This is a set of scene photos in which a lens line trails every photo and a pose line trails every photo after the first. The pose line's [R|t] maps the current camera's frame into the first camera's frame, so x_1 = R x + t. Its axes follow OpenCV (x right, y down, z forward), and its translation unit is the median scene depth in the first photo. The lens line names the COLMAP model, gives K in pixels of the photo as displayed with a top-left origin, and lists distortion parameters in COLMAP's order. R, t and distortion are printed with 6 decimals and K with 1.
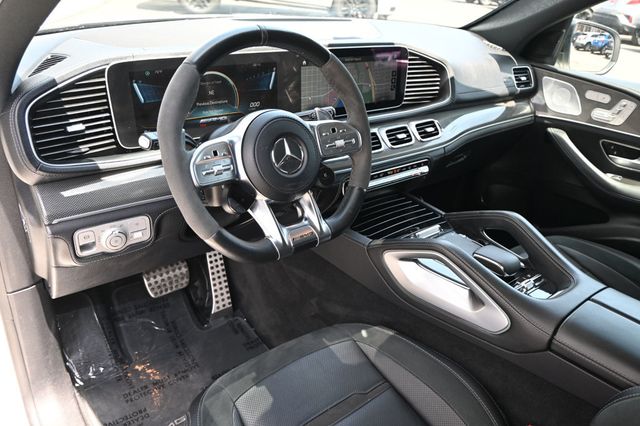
lens RADIAL K [[497.8, 0, 318.0], [0, 497.8, 212.2], [0, 0, 1]] dist [-0.008993, -0.005939]
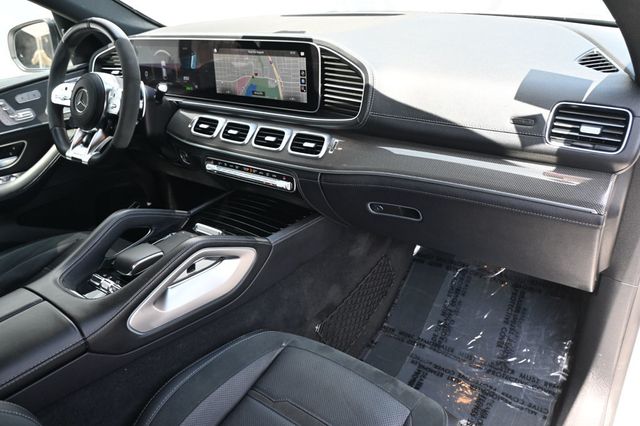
lens RADIAL K [[497.8, 0, 320.0], [0, 497.8, 212.0], [0, 0, 1]] dist [-0.008993, -0.005939]
pose [[0.231654, 0.347389, -0.908657, 1.574569], [-0.350389, 0.901167, 0.255197, -0.436447], [0.907504, 0.259266, 0.330480, 1.188094]]
